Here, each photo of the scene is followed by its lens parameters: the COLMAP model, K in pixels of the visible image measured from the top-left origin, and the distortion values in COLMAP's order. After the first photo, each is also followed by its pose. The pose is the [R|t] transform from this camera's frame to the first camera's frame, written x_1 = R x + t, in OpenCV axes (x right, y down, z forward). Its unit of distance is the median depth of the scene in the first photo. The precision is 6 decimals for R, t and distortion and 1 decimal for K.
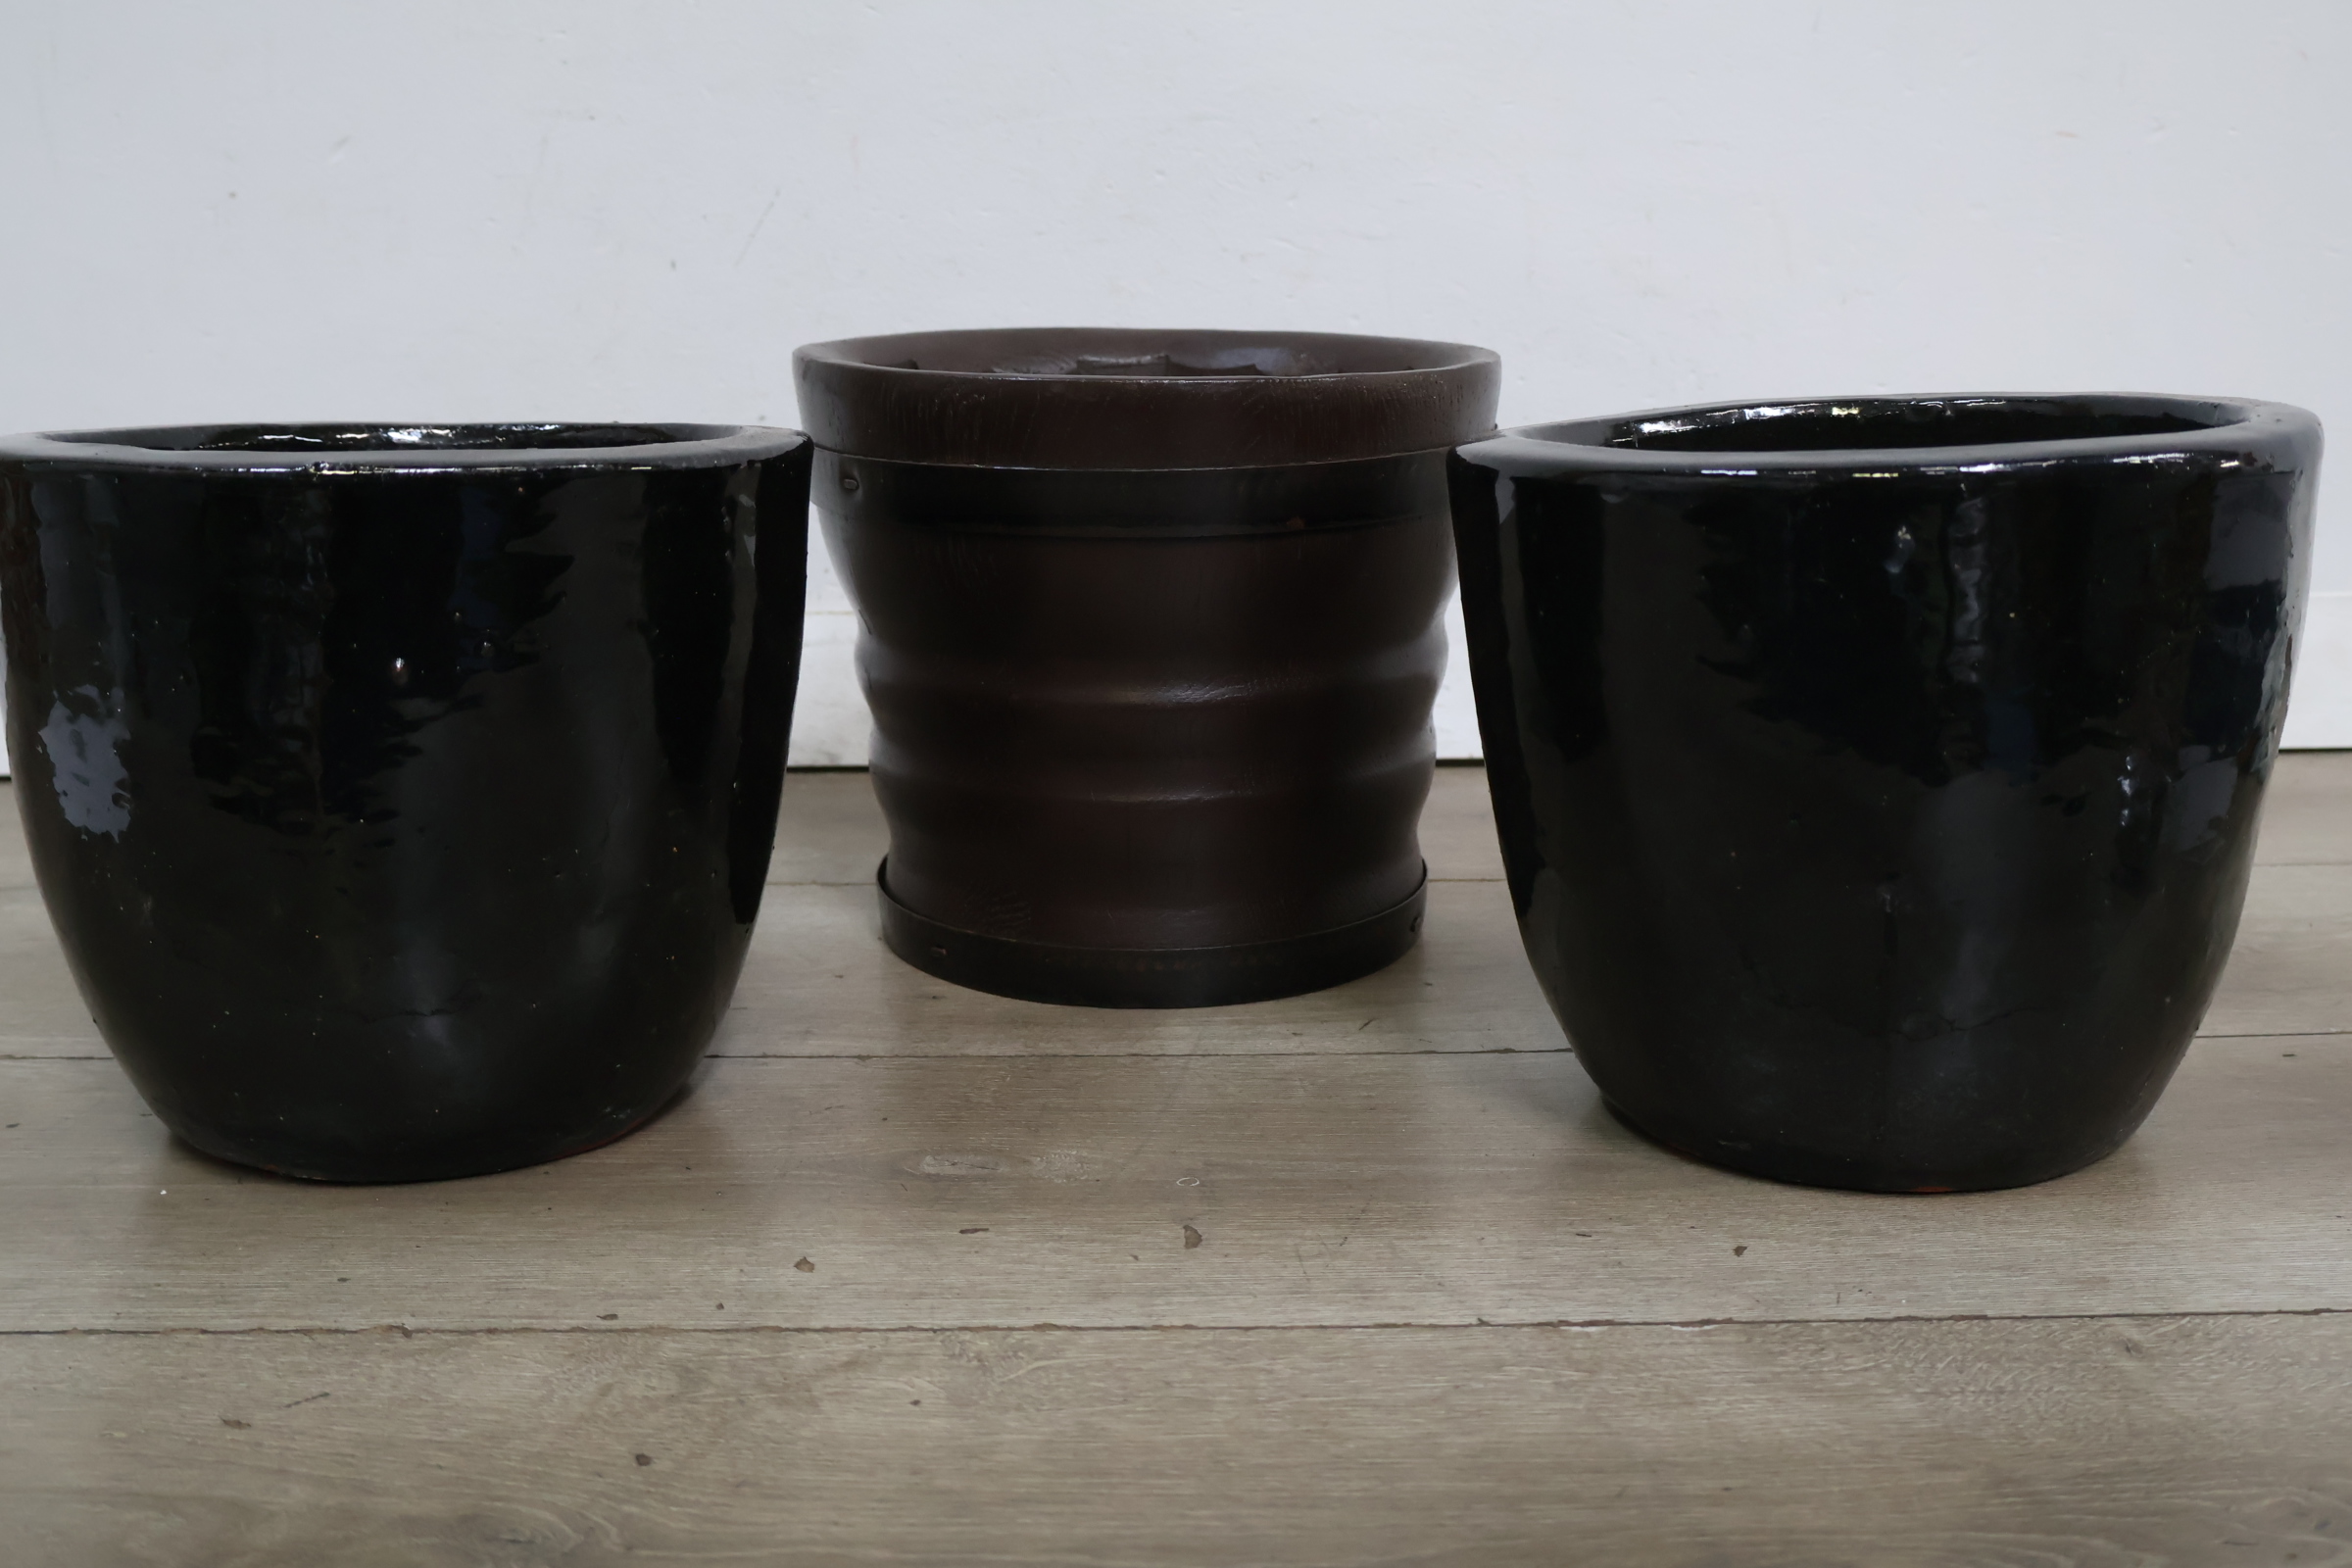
lens RADIAL K [[2561.0, 0, 1179.3], [0, 2561.0, 781.2], [0, 0, 1]] dist [0.003262, 0.000000]
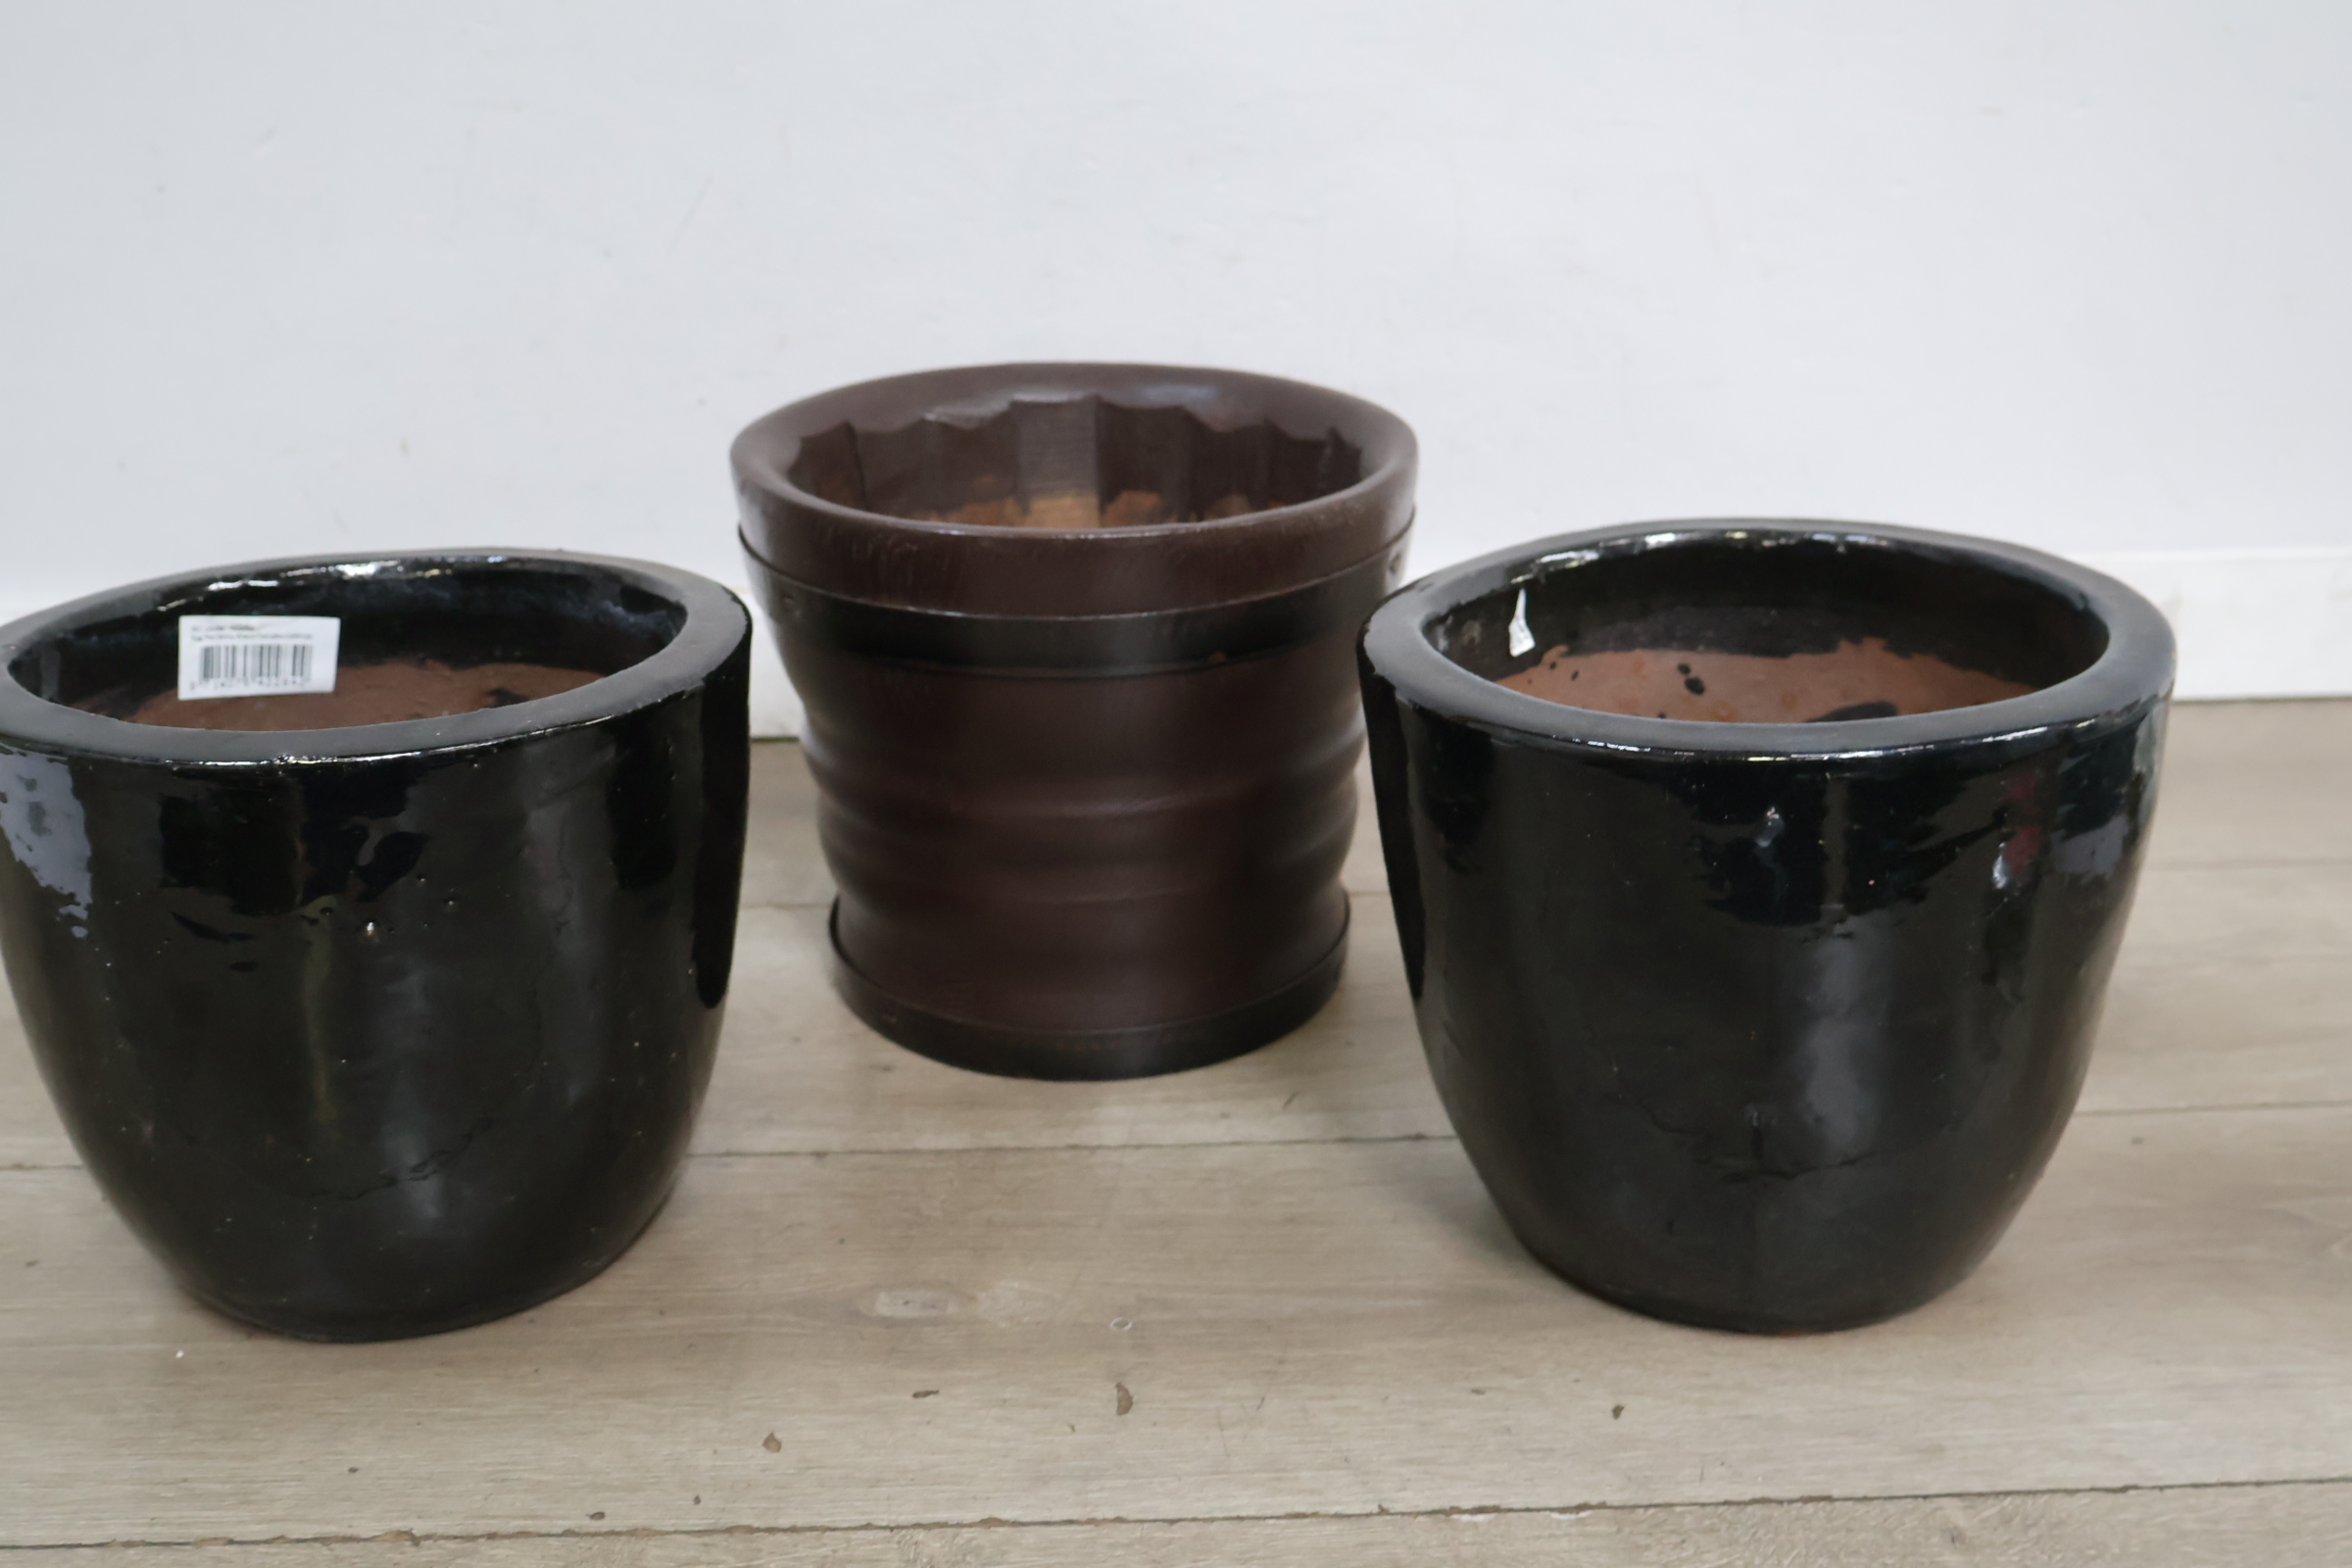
lens RADIAL K [[2561.0, 0, 1187.1], [0, 2561.0, 788.1], [0, 0, 1]] dist [0.003262, 0.000000]
pose [[0.999746, -0.014686, 0.017073, 0.015898], [0.011956, 0.988576, 0.150249, -0.228016], [-0.019084, -0.150007, 0.988501, -0.046673]]
